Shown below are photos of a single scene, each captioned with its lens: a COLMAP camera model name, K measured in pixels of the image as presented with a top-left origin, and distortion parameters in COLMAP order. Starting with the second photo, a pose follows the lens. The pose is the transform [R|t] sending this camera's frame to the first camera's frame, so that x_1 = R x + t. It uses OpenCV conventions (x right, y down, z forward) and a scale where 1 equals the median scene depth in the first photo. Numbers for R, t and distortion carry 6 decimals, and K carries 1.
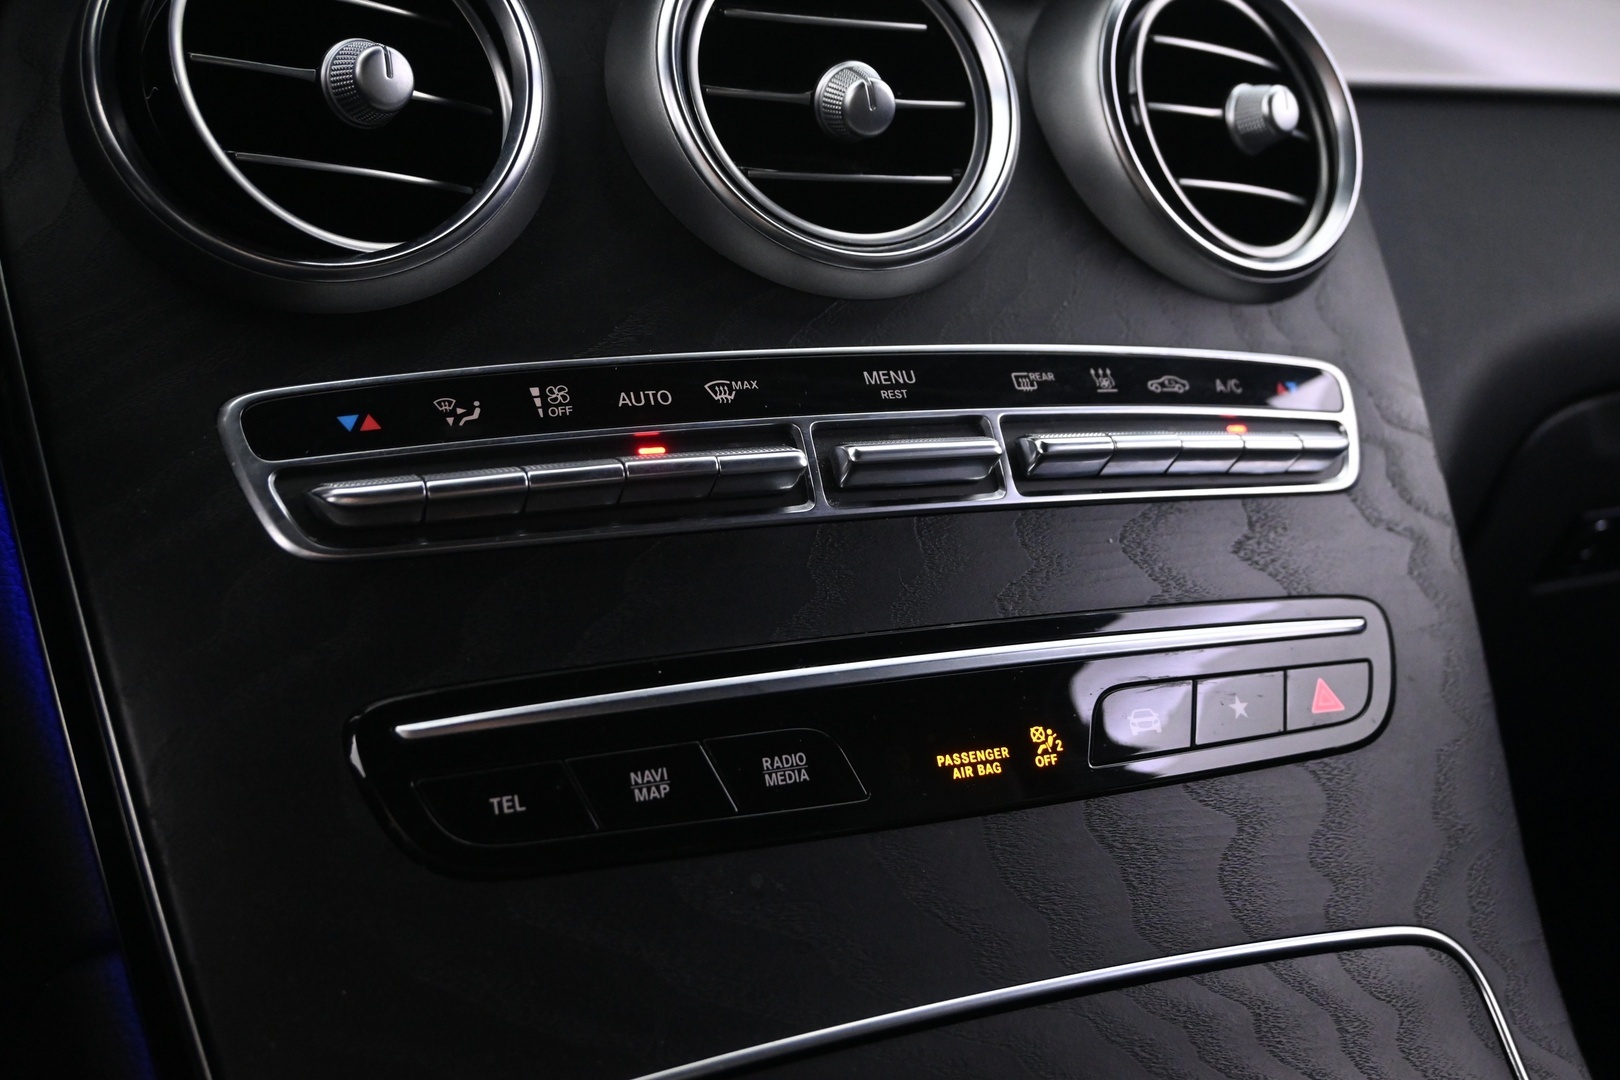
lens RADIAL K [[1617.2, 0, 813.2], [0, 1617.2, 543.3], [0, 0, 1]] dist [-0.024095, 0.000000]
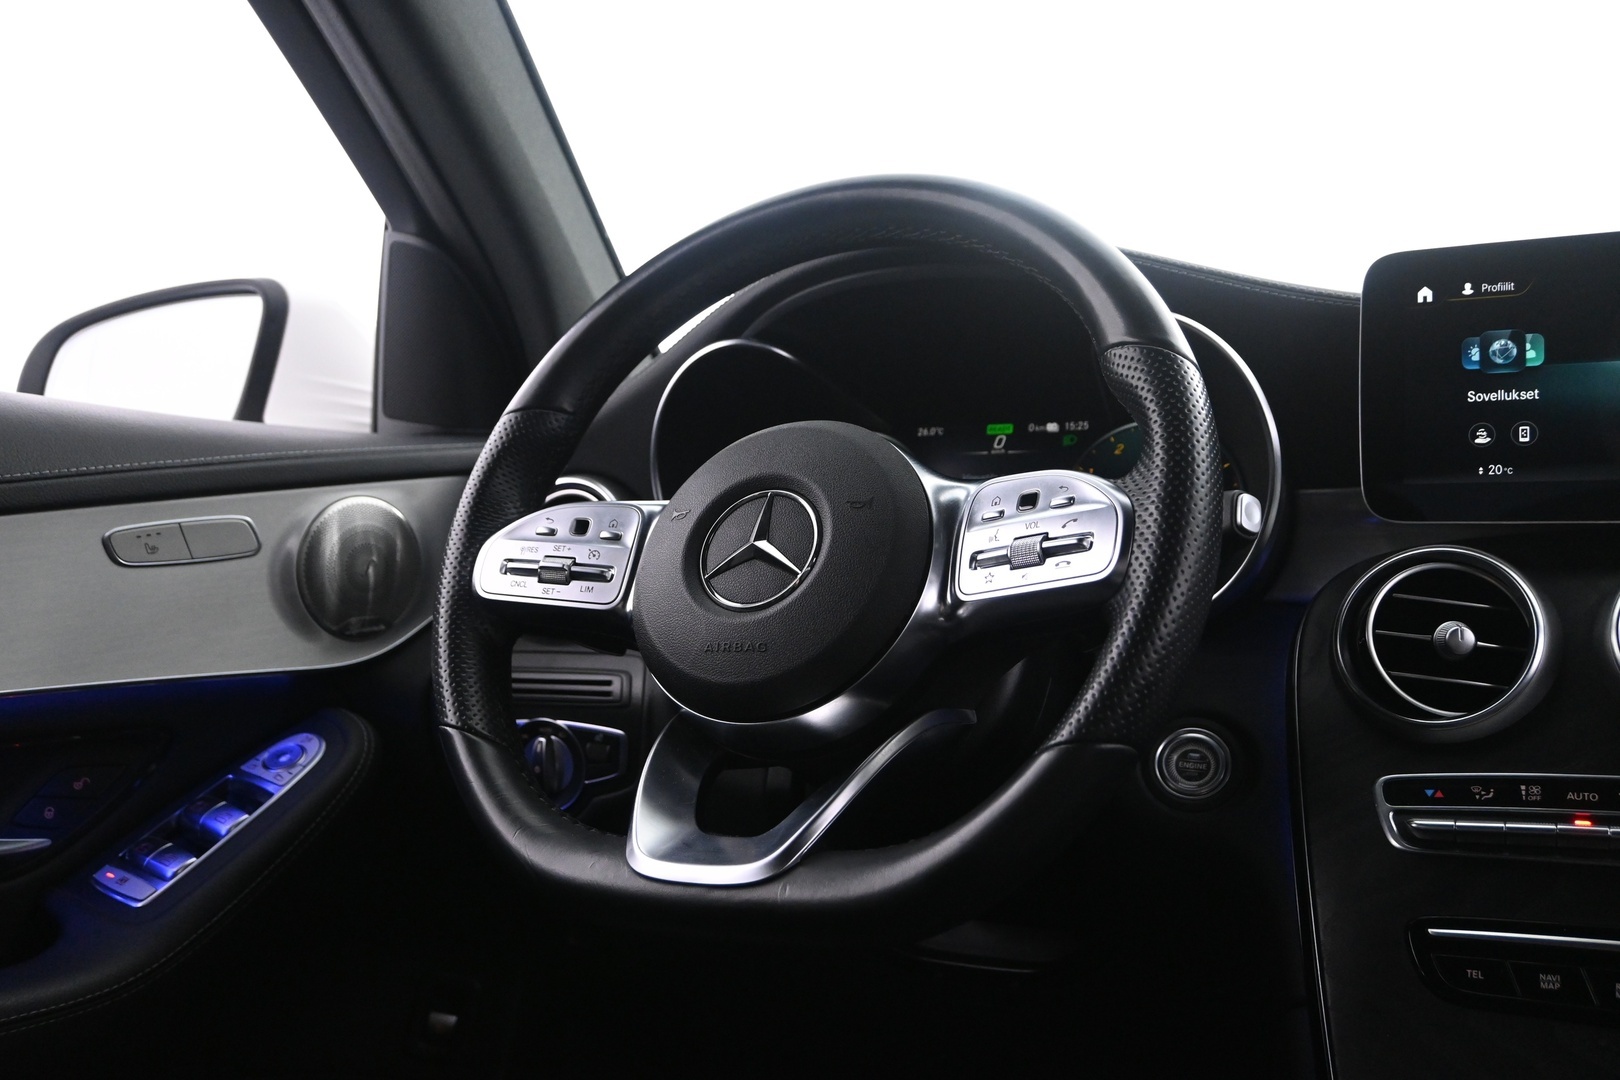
lens RADIAL K [[1439.4, 0, 800.6], [0, 1439.4, 538.0], [0, 0, 1]] dist [-0.005198, -0.005556]
pose [[0.629917, -0.030099, -0.776079, 0.710805], [-0.144661, 0.977215, -0.155317, 0.015767], [0.763071, 0.210106, 0.611211, -0.949601]]
